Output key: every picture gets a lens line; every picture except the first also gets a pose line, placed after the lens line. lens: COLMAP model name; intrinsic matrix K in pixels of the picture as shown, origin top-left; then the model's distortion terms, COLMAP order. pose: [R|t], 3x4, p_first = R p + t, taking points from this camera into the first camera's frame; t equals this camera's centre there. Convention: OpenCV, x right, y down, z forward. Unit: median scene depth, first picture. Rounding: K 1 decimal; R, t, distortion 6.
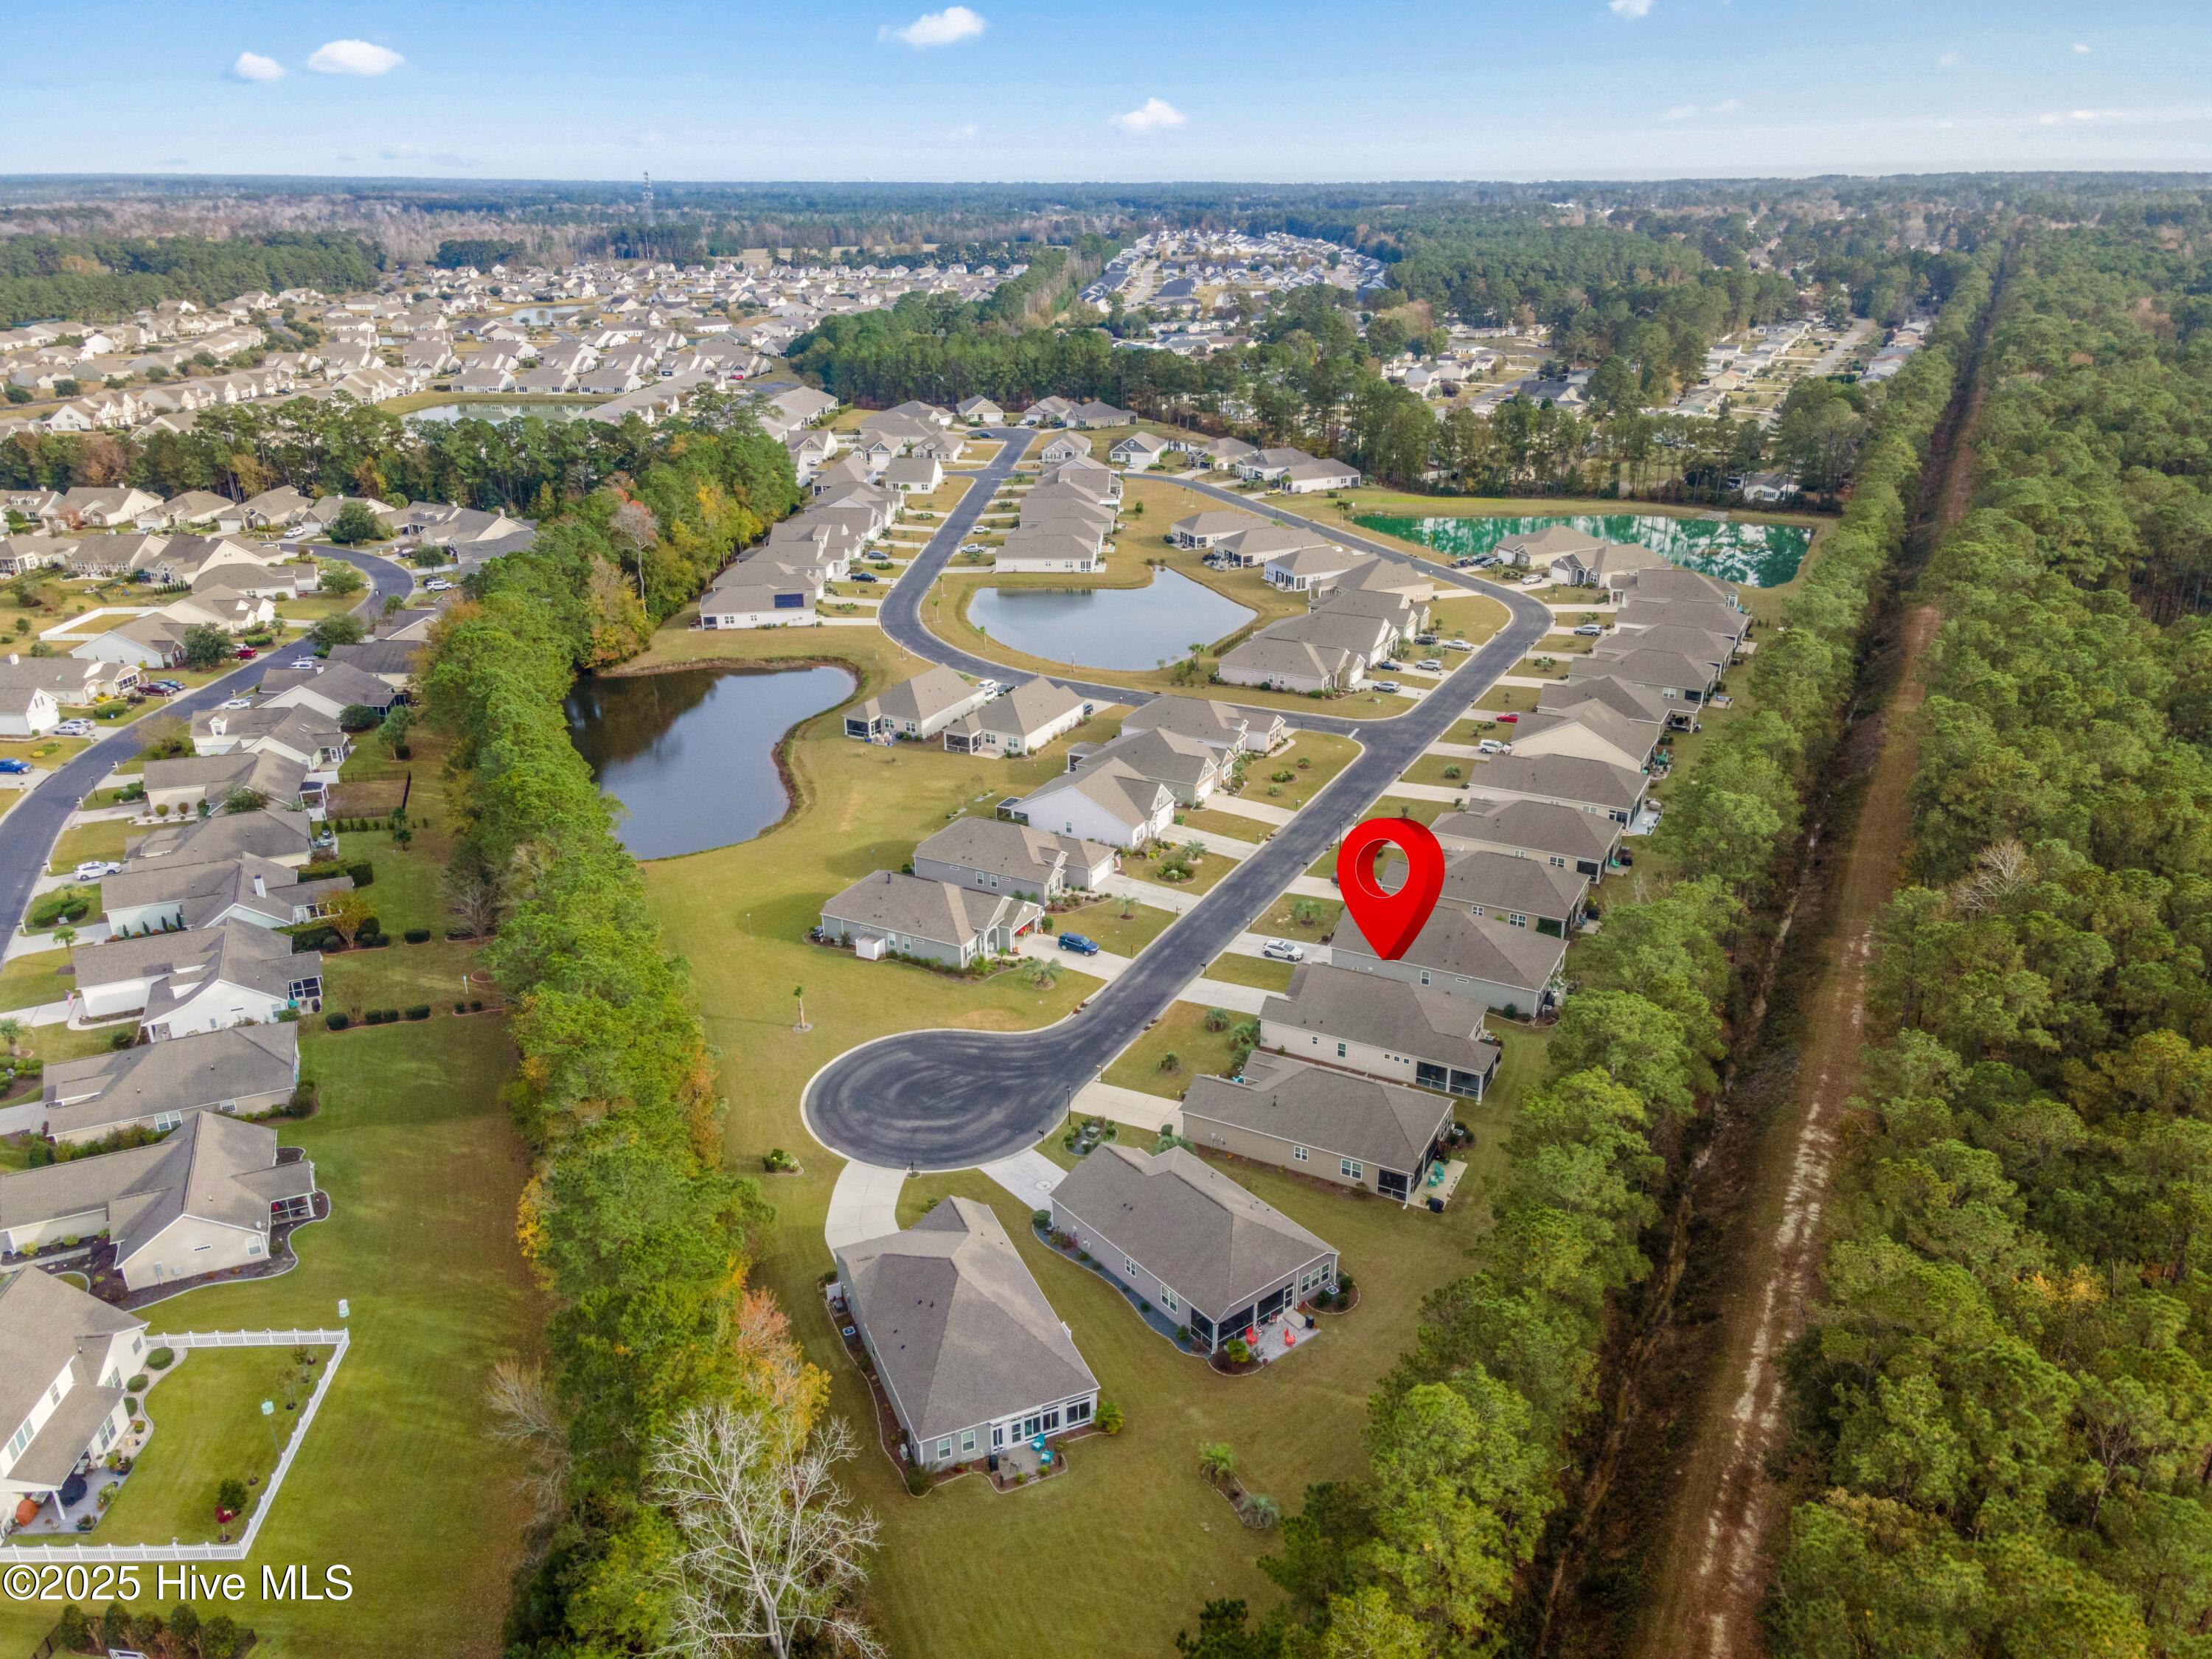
lens RADIAL K [[1611.7, 0, 1087.8], [0, 1611.7, 835.2], [0, 0, 1]] dist [0.028515, 0.000481]
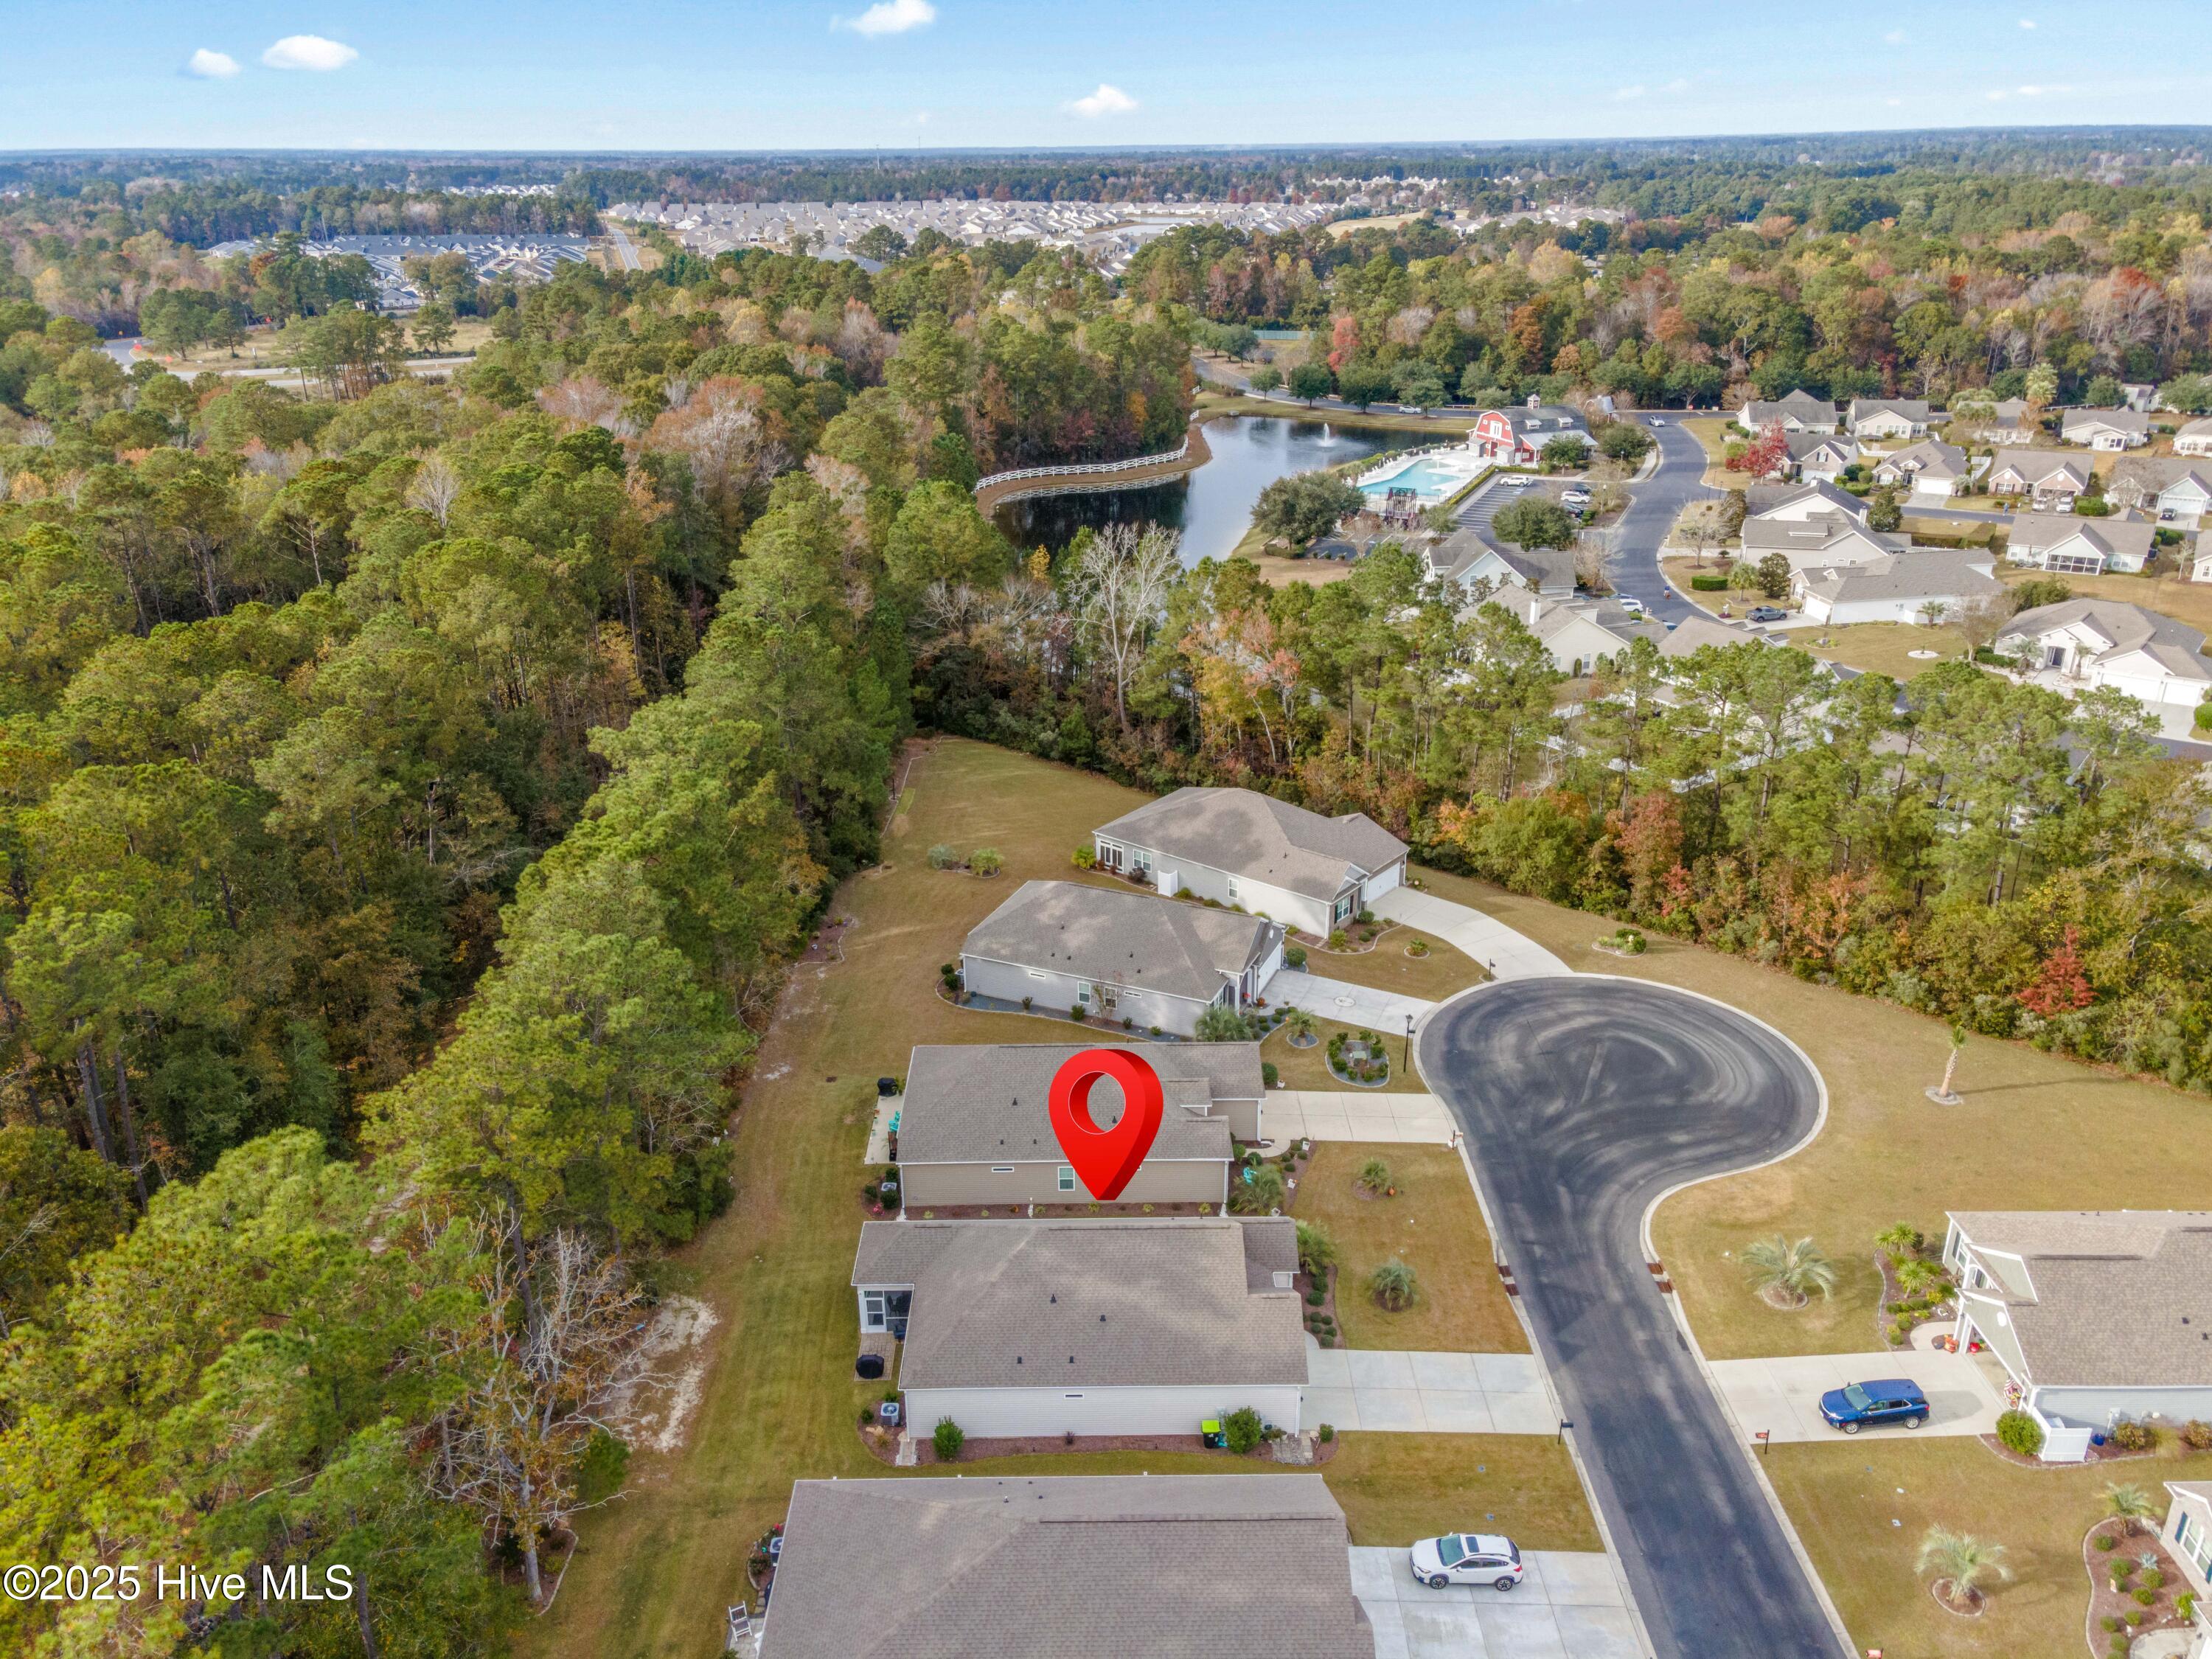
lens RADIAL K [[1611.7, 0, 1087.8], [0, 1611.7, 835.2], [0, 0, 1]] dist [0.028515, 0.000481]
pose [[-0.882523, 0.215778, -0.417843, 0.294915], [-0.140135, 0.727486, 0.671659, -0.273741], [0.448904, 0.651309, -0.611785, 0.988484]]
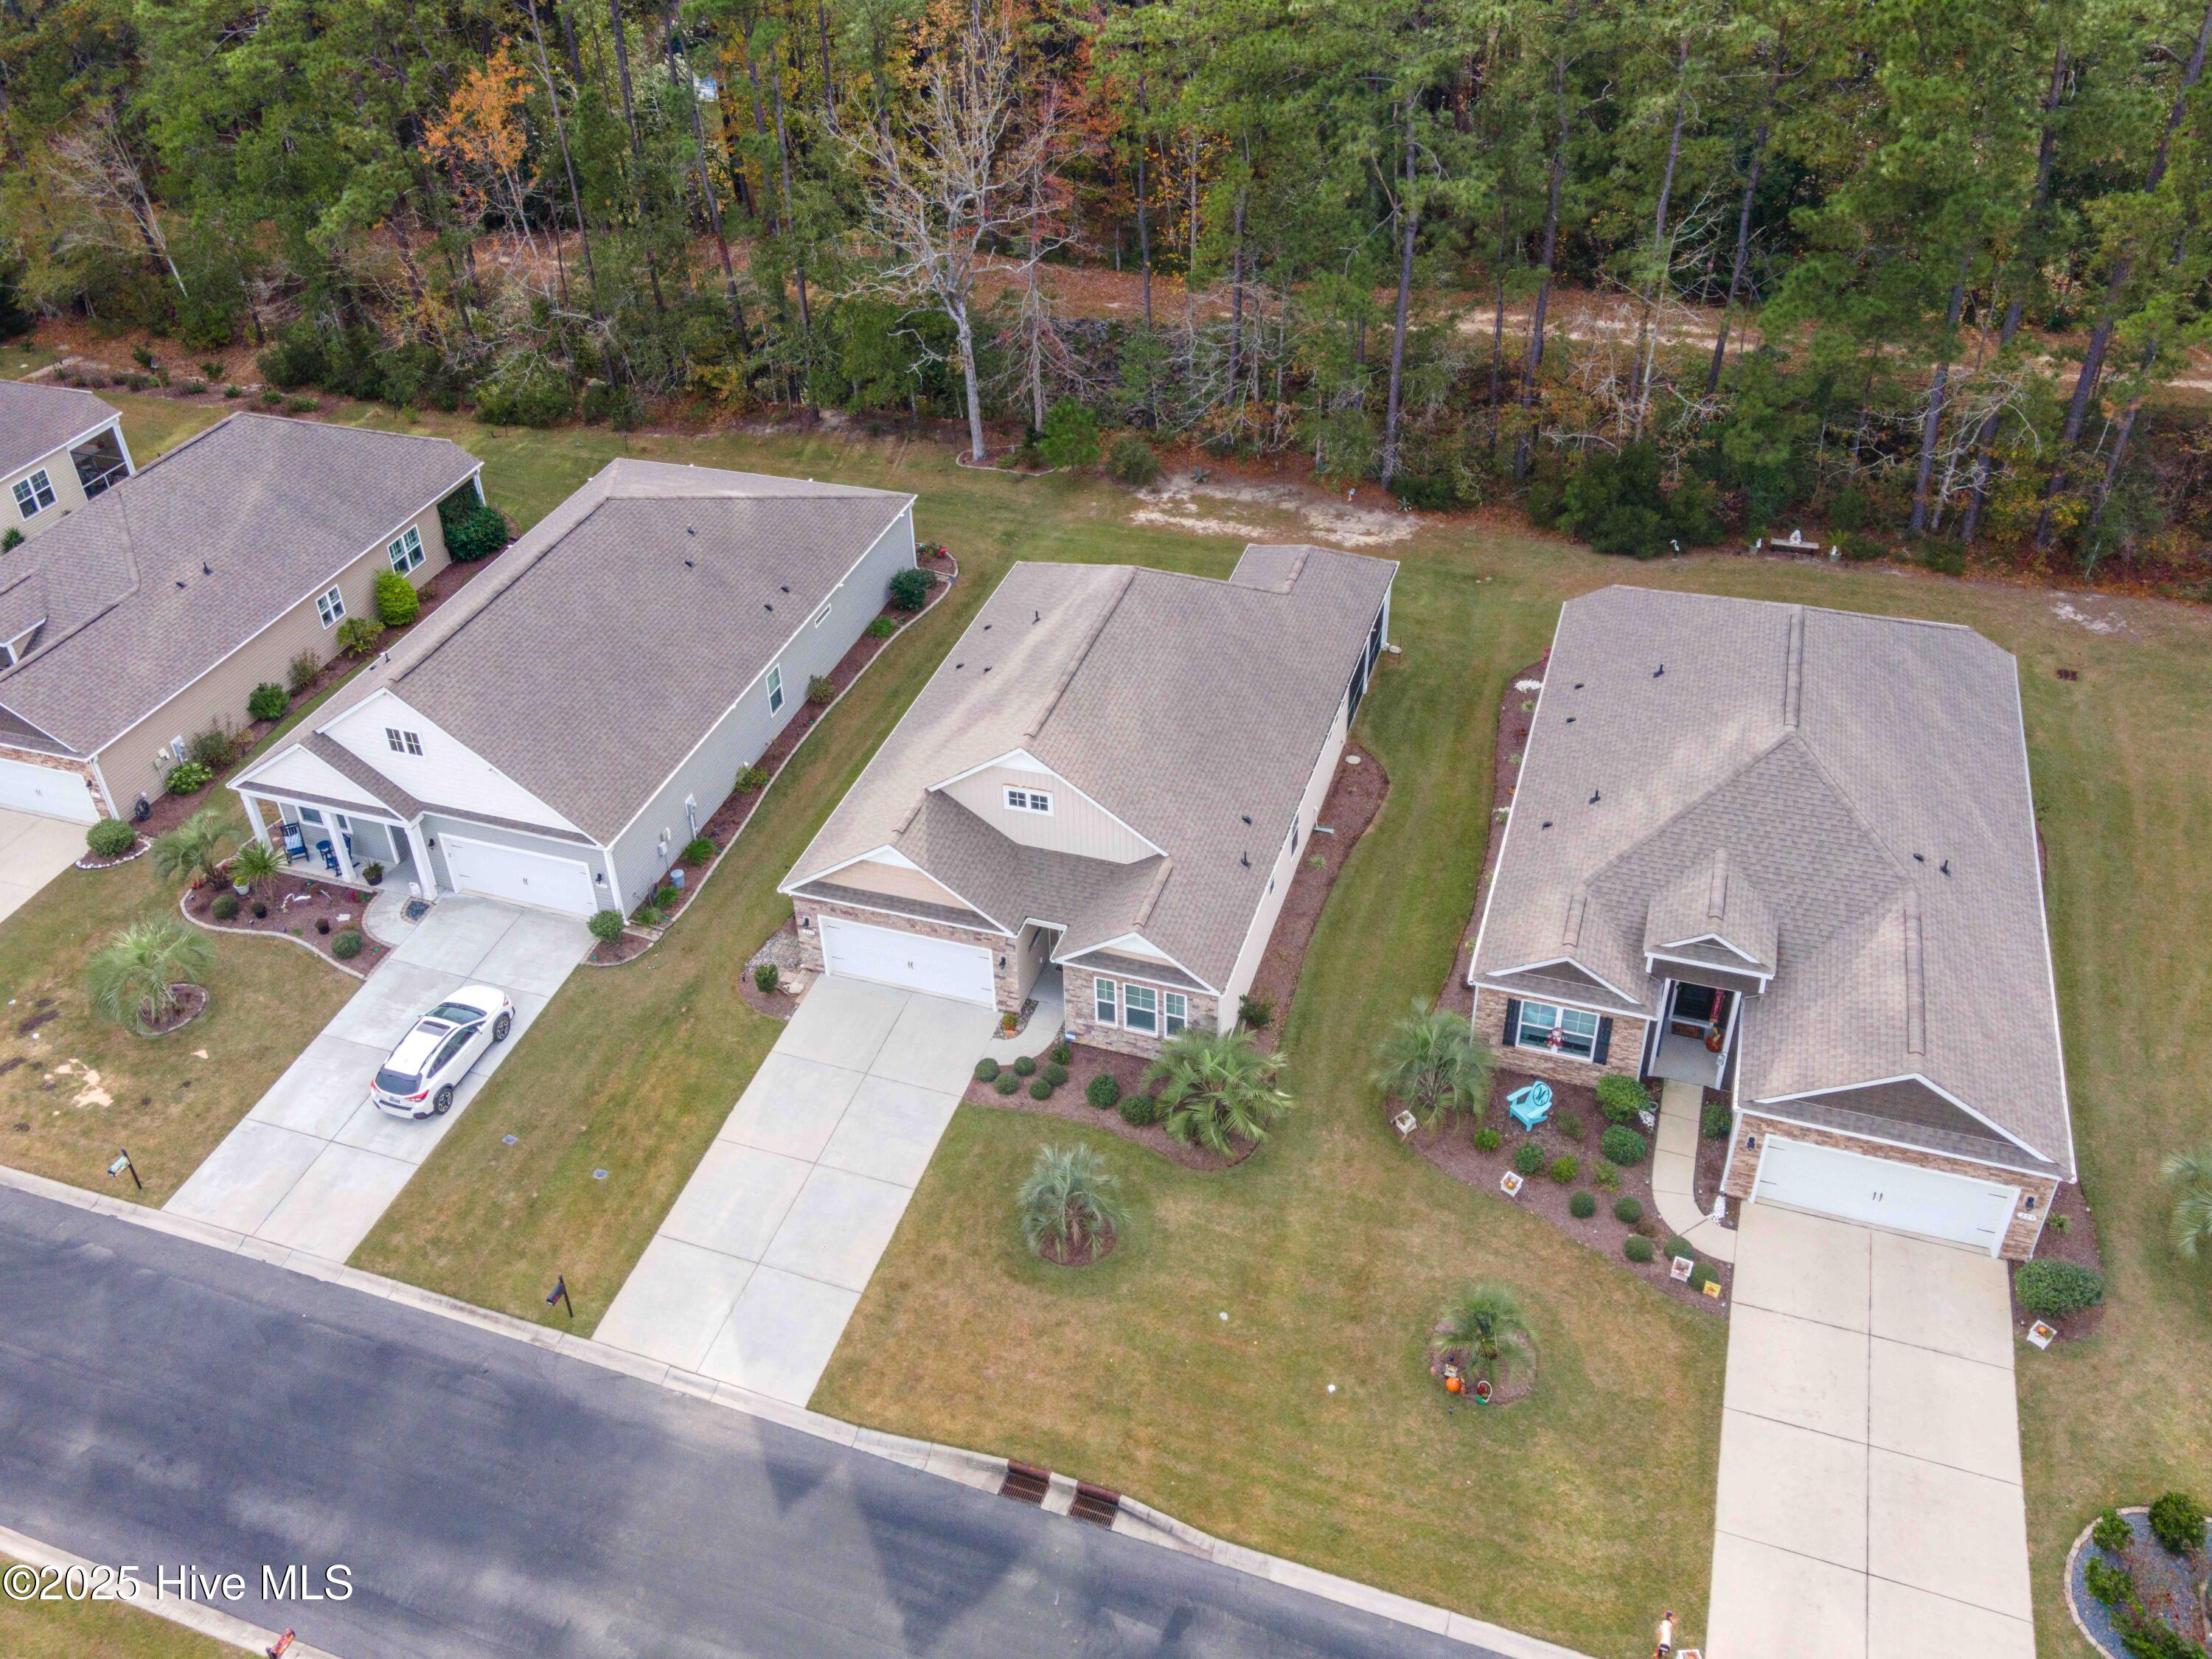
lens RADIAL K [[1825.7, 0, 989.6], [0, 1825.7, 685.5], [0, 0, 1]] dist [0.030478, -0.002406]
pose [[-0.129485, -0.524081, 0.841768, -0.088533], [0.429550, 0.735480, 0.523982, -0.073579], [-0.893712, 0.429429, 0.129885, 0.789860]]
